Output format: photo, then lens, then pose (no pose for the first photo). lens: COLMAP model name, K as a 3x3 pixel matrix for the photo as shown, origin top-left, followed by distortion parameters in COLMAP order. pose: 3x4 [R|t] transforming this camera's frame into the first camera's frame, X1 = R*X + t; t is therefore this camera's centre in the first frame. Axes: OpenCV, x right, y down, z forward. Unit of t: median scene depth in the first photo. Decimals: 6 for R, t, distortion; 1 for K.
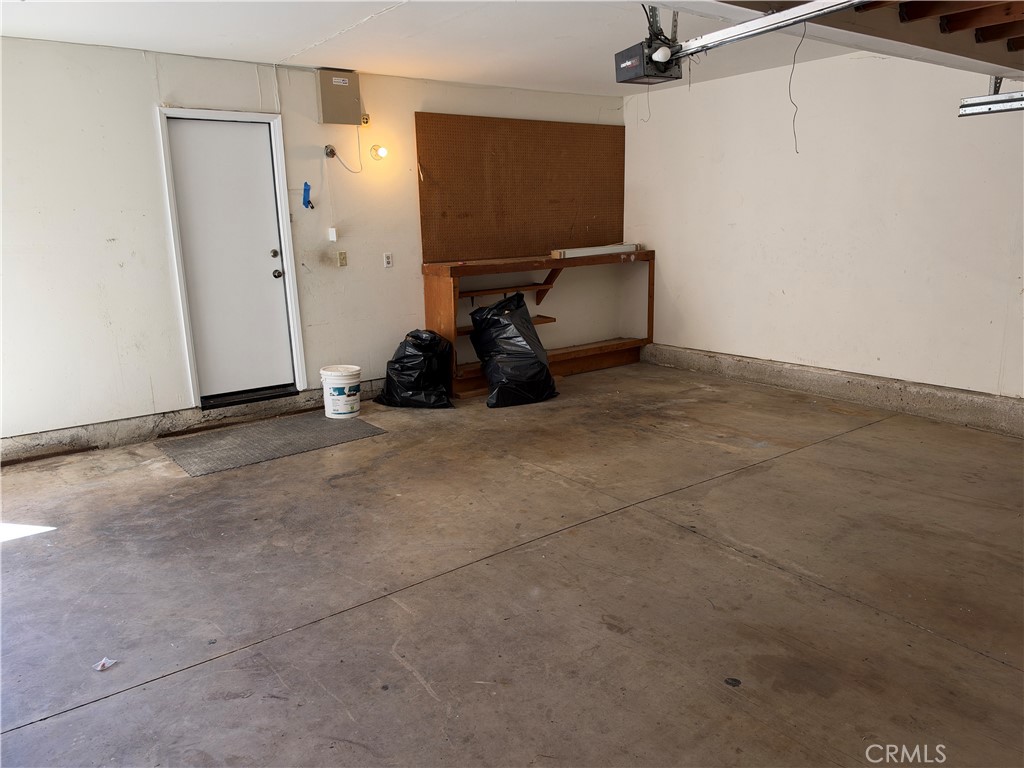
lens RADIAL K [[711.6, 0, 513.6], [0, 711.6, 387.4], [0, 0, 1]] dist [0.010514, -0.010974]
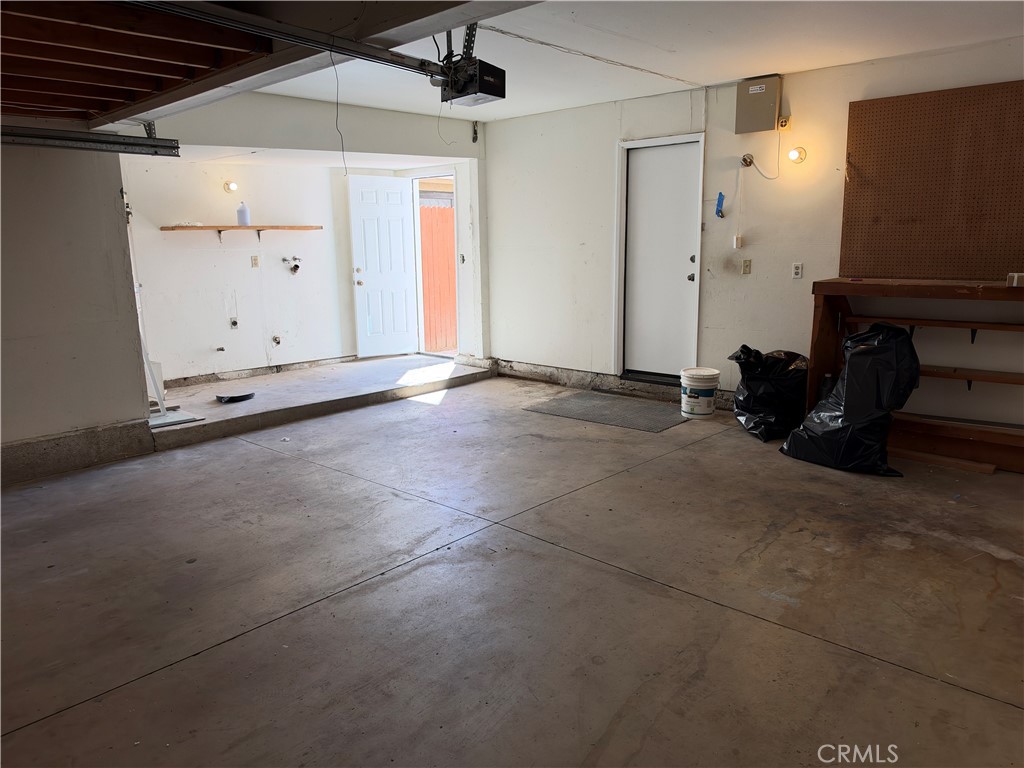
lens RADIAL K [[747.7, 0, 513.7], [0, 747.7, 385.0], [0, 0, 1]] dist [-0.010843, 0.000083]
pose [[0.160193, 0.208894, -0.964729, 0.781923], [-0.203199, 0.963396, 0.174865, -0.144470], [0.965944, 0.168020, 0.196776, 0.534868]]
